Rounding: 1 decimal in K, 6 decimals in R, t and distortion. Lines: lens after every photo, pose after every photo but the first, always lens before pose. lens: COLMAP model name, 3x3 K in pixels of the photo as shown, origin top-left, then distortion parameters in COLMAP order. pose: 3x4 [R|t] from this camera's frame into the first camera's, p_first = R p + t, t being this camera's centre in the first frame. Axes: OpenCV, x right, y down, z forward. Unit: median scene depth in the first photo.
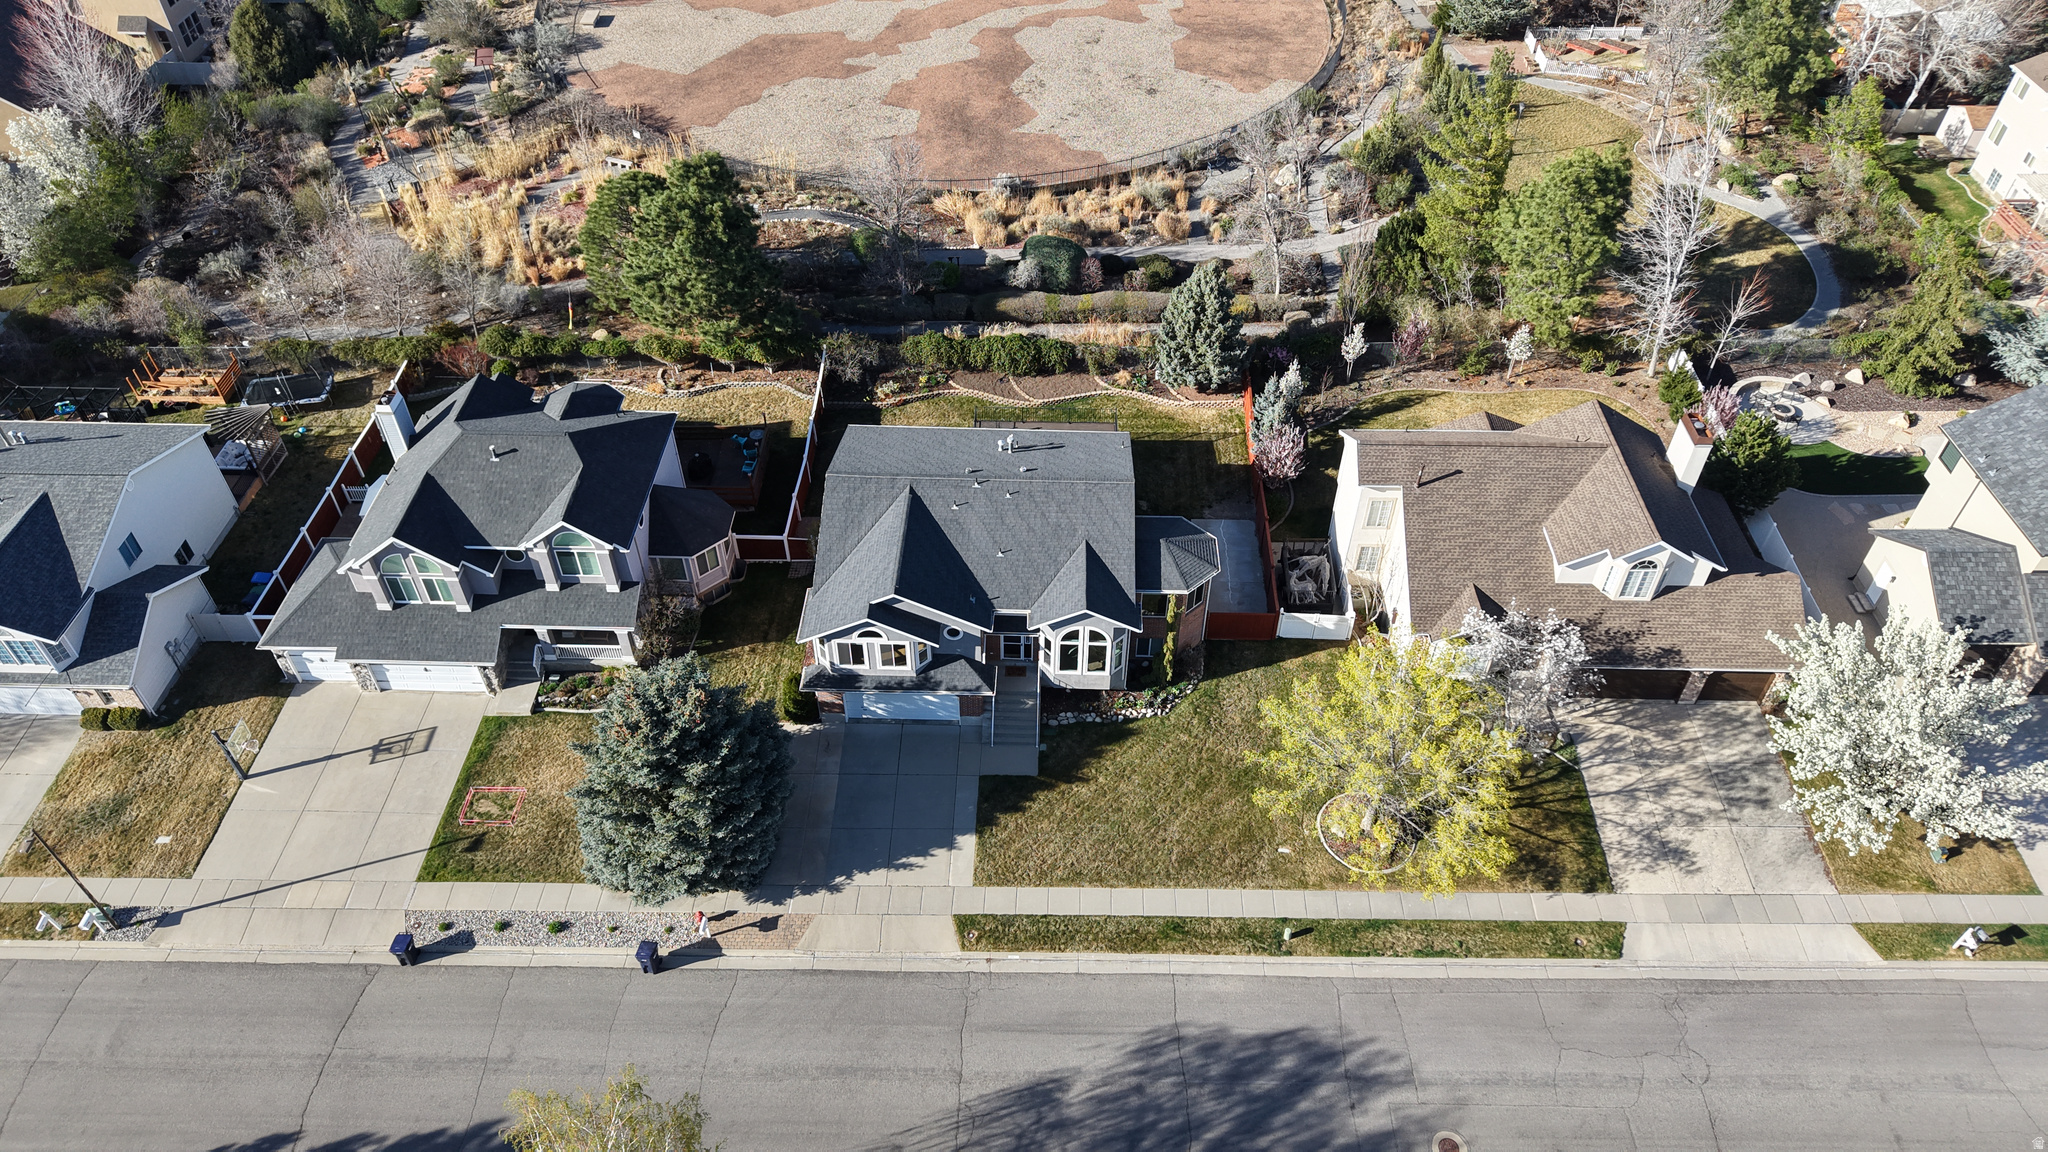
lens RADIAL K [[1368.1, 0, 1024.0], [0, 1368.1, 576.0], [0, 0, 1]] dist [0.026165, -0.027983]
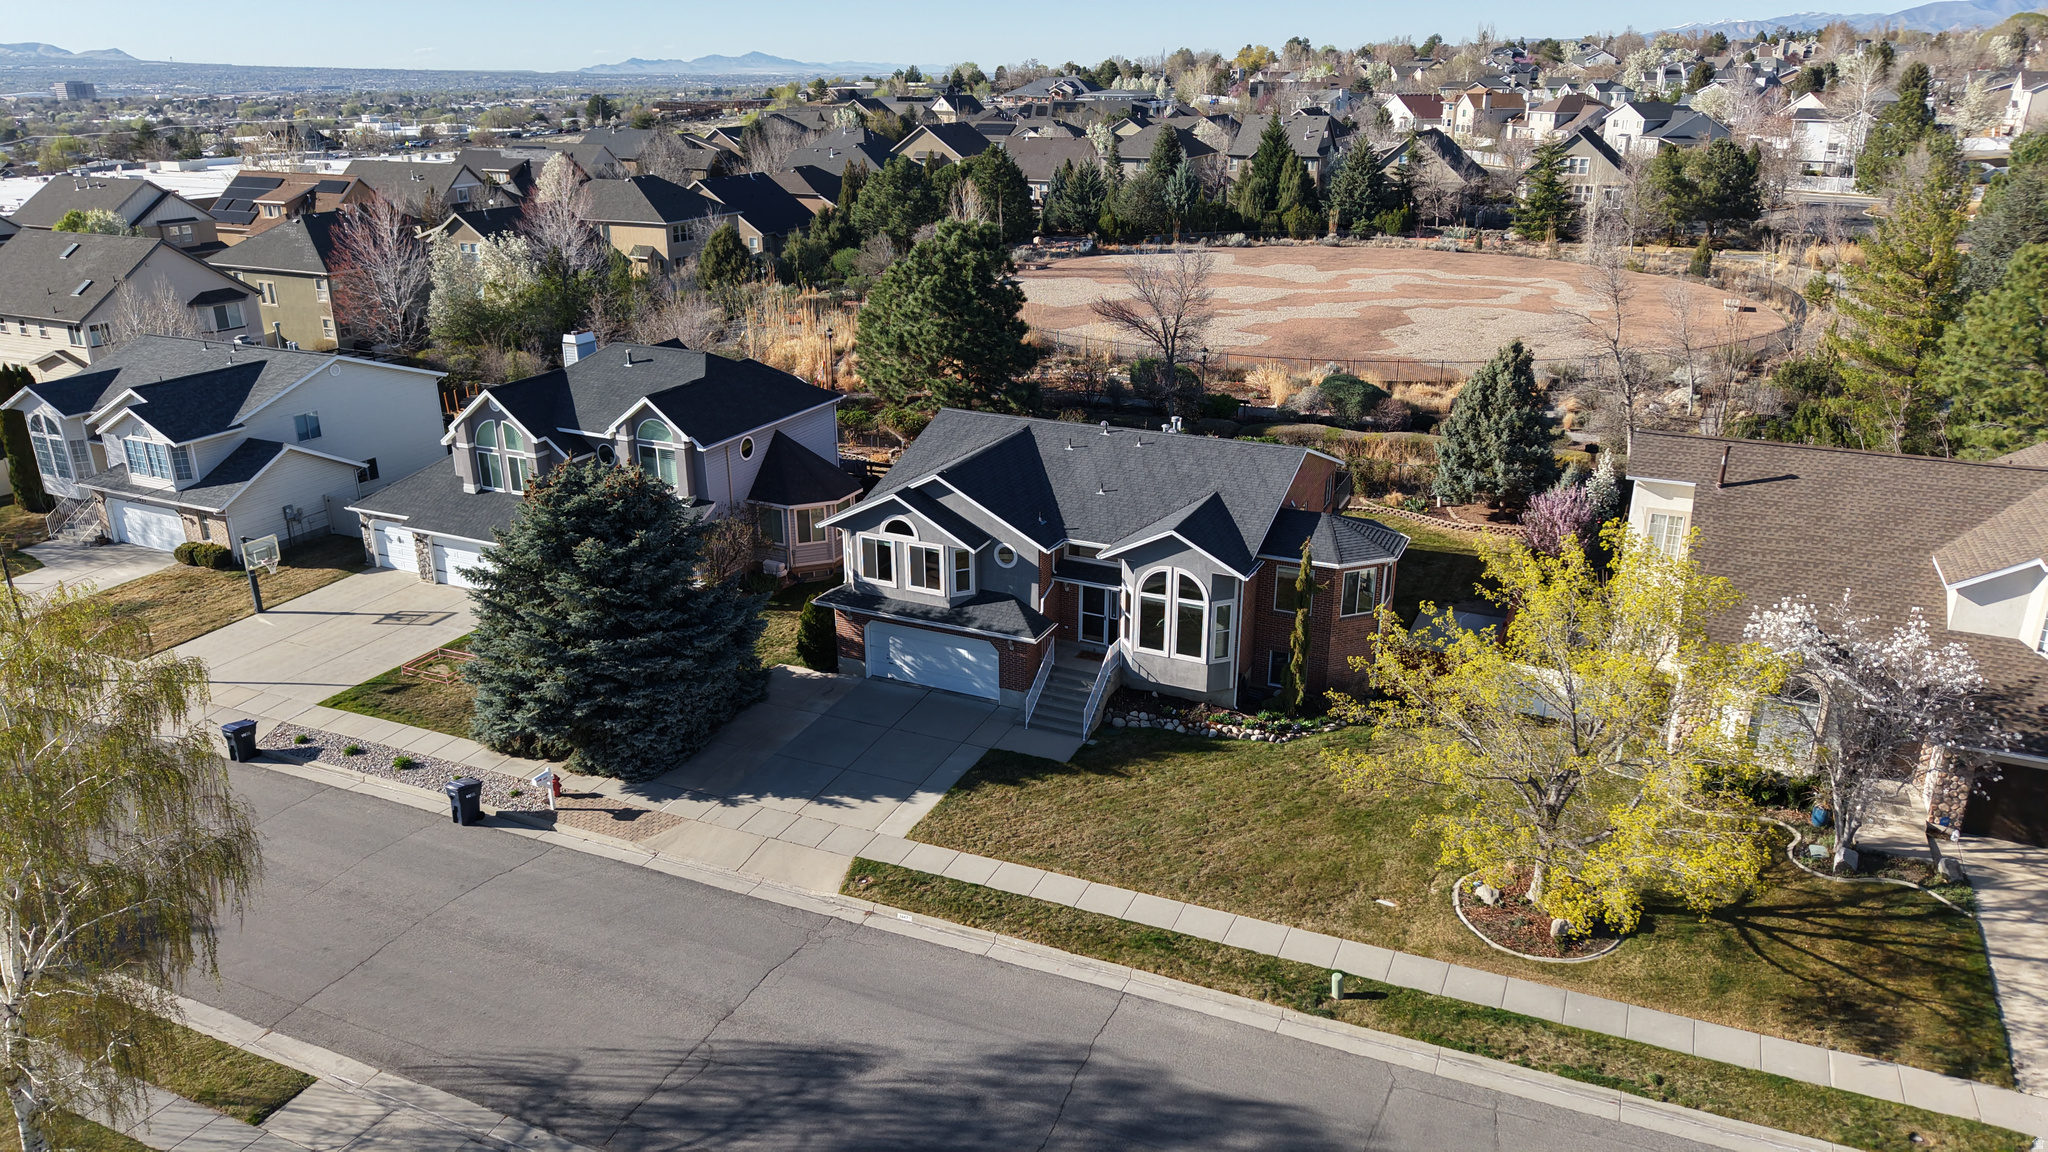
lens RADIAL K [[1368.1, 0, 1024.0], [0, 1368.1, 576.0], [0, 0, 1]] dist [0.026165, -0.027983]
pose [[0.920196, 0.135012, -0.367439, 0.233899], [-0.267982, 0.901480, -0.339881, 0.302975], [0.285351, 0.411225, 0.865719, 0.349748]]
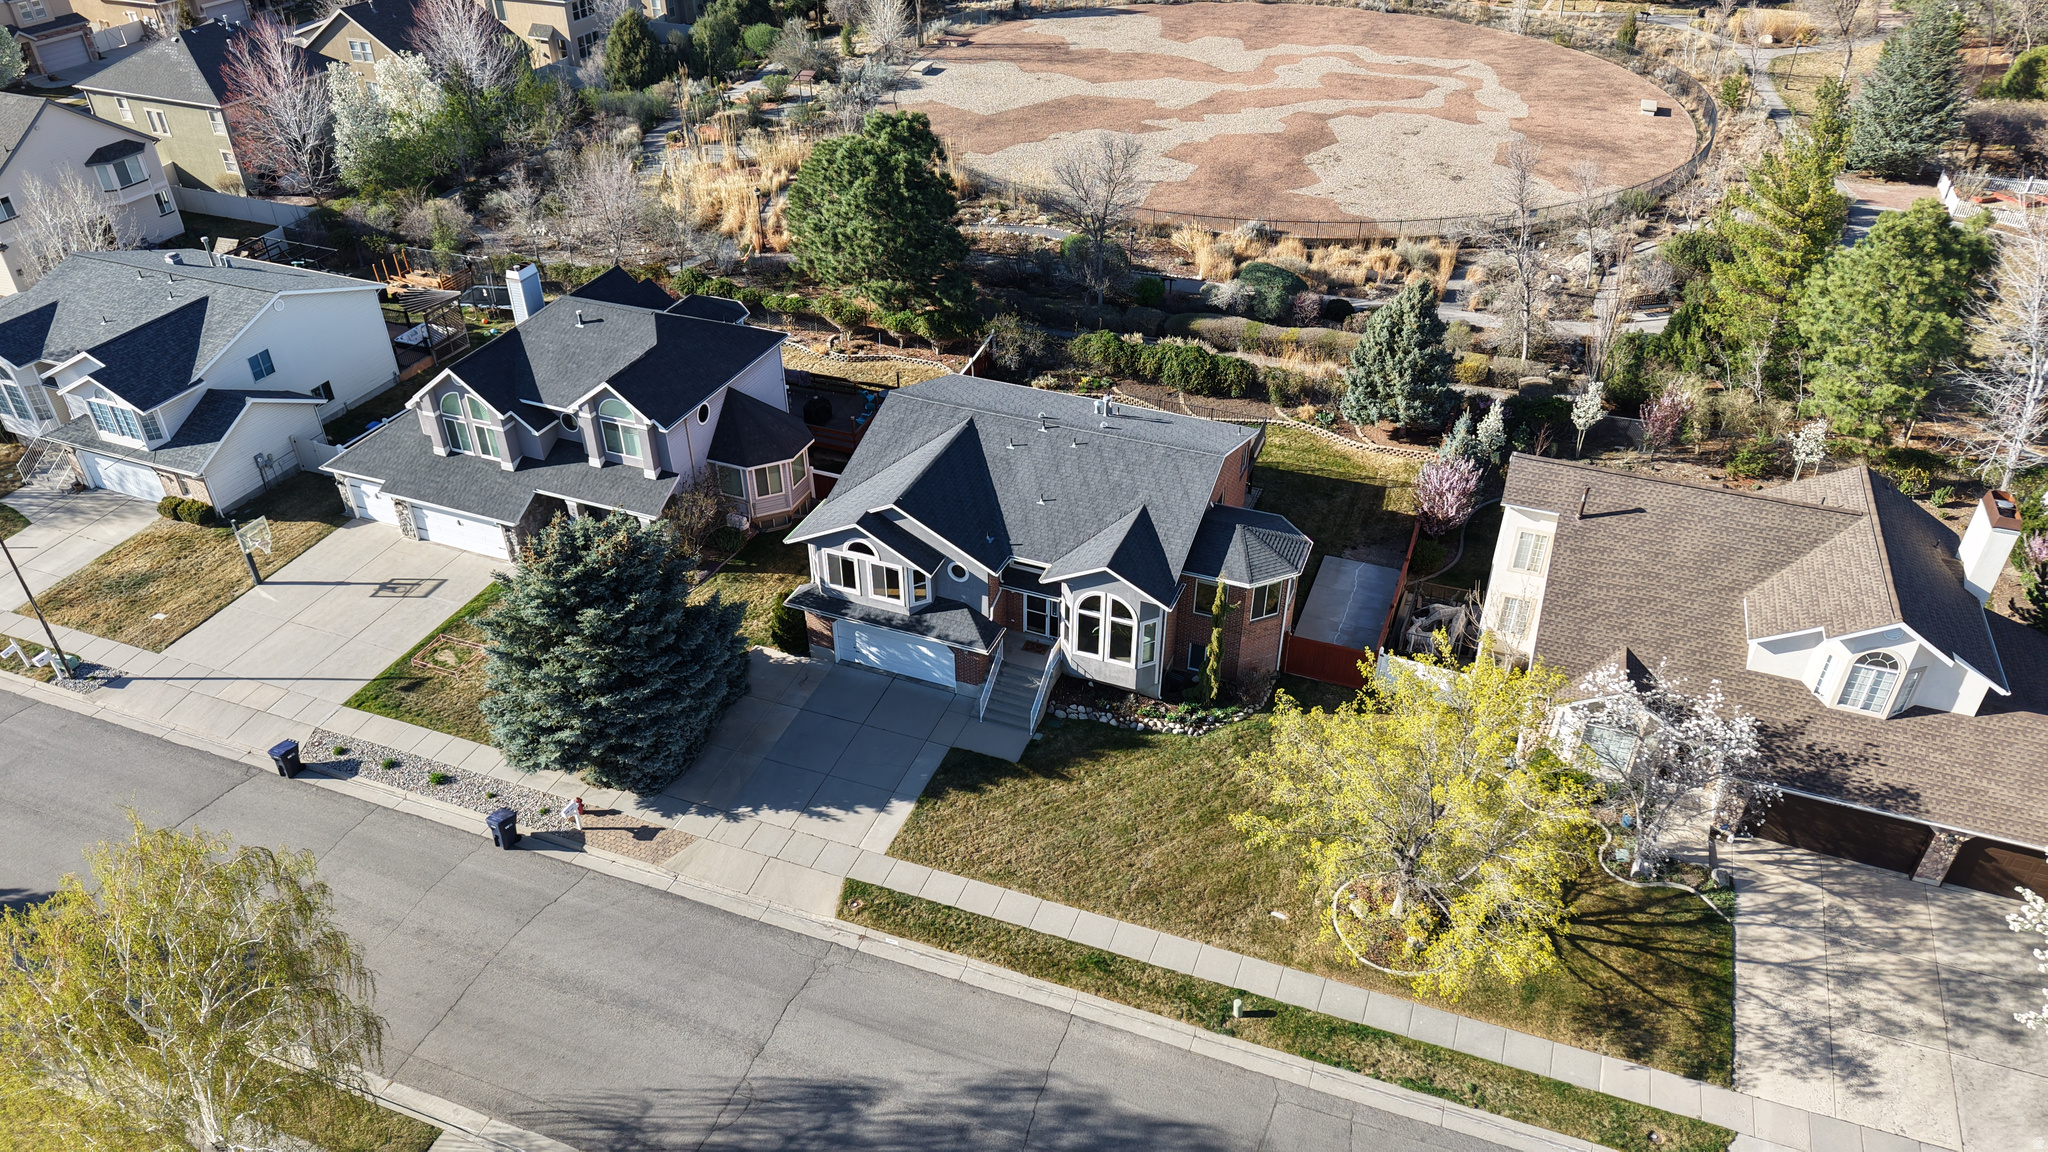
lens RADIAL K [[1368.1, 0, 1024.0], [0, 1368.1, 576.0], [0, 0, 1]] dist [0.026165, -0.027983]
pose [[0.942083, 0.190841, -0.275788, 0.218850], [-0.231367, 0.965124, -0.122492, 0.137388], [0.242793, 0.179206, 0.953382, 0.199547]]
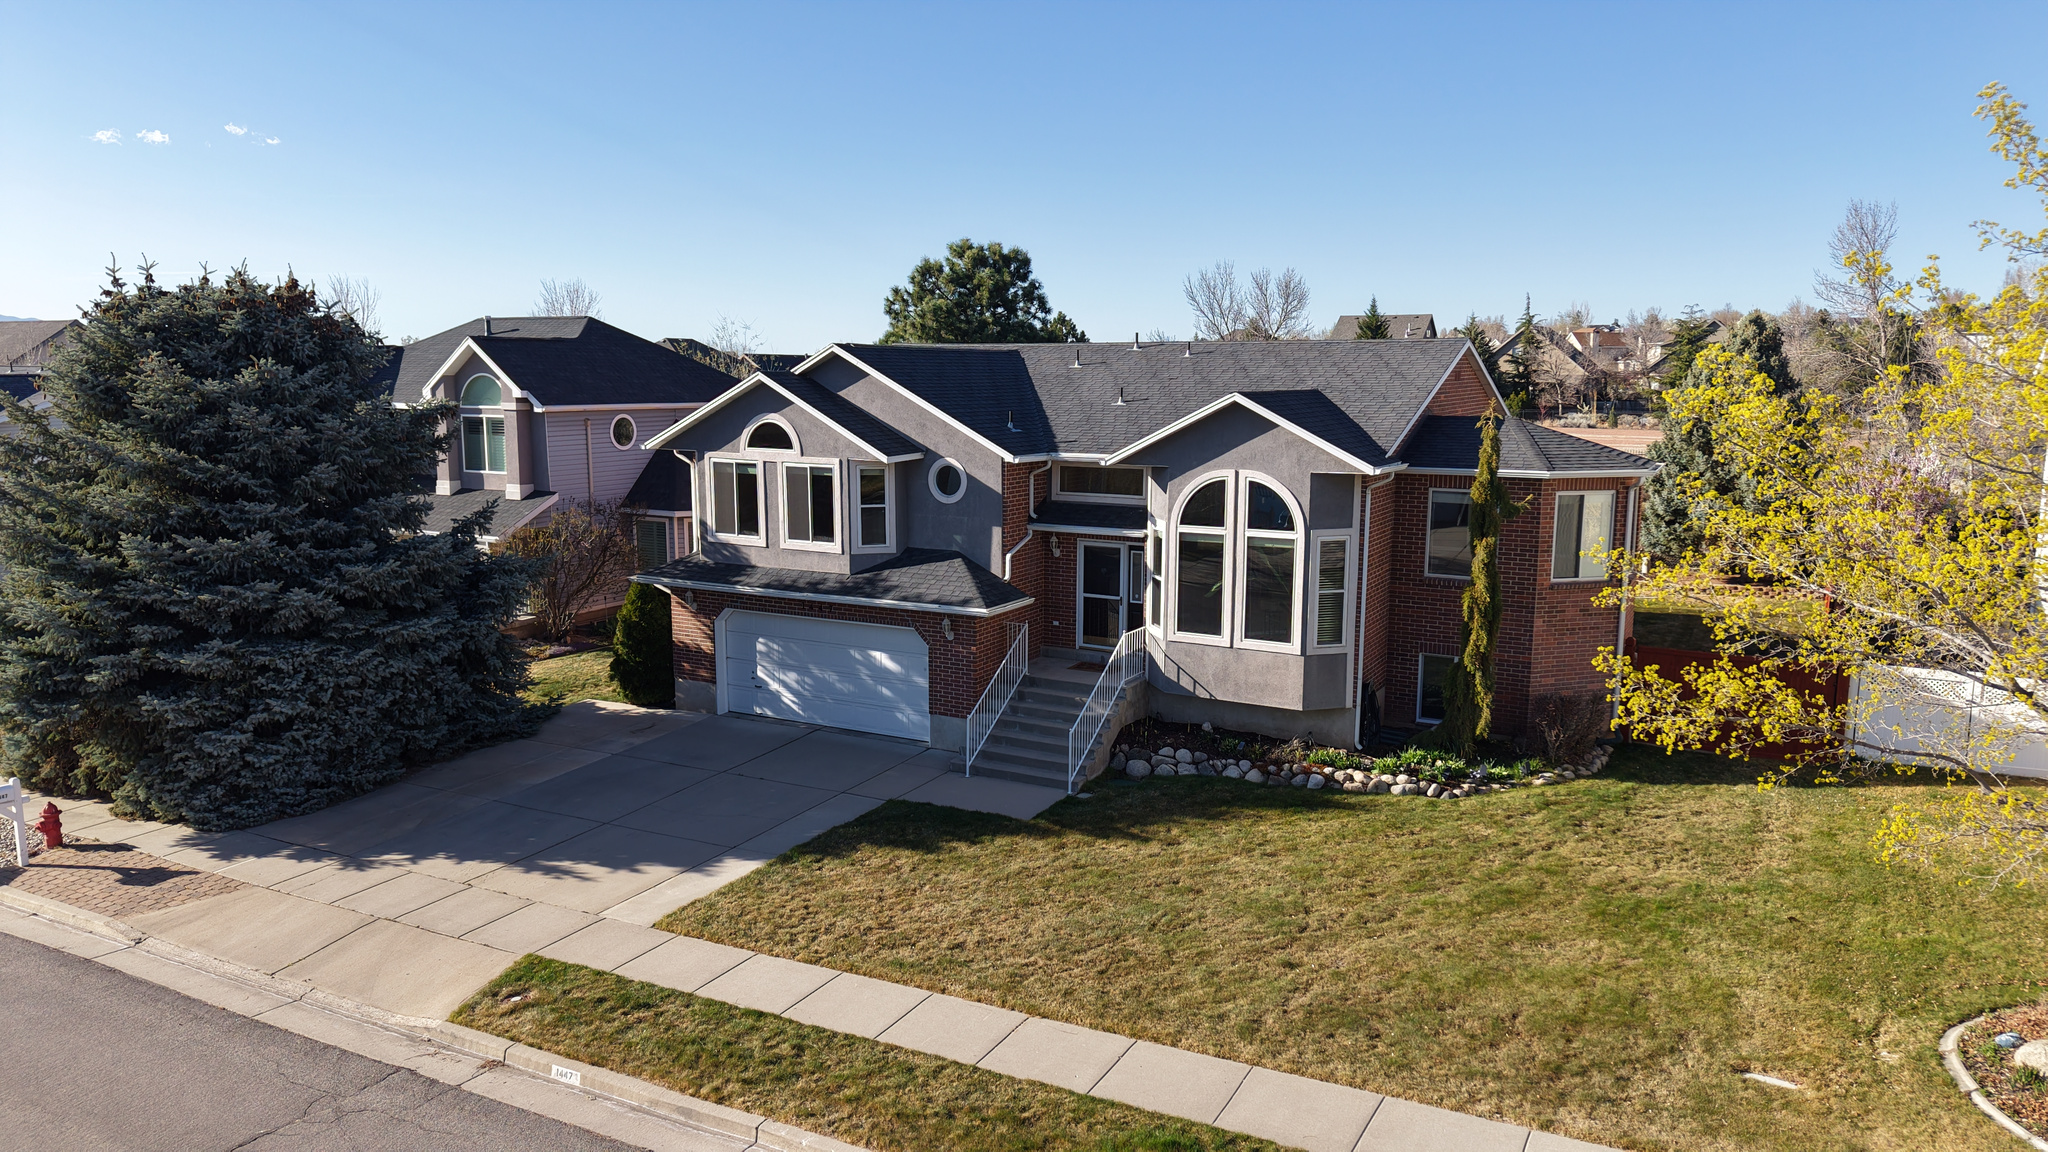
lens RADIAL K [[1377.3, 0, 1024.0], [0, 1377.3, 576.0], [0, 0, 1]] dist [-0.003267, -0.002836]
pose [[0.889668, 0.069629, -0.451267, 0.167391], [-0.314977, 0.809101, -0.496131, 0.272969], [0.330576, 0.583530, 0.741763, 0.694490]]
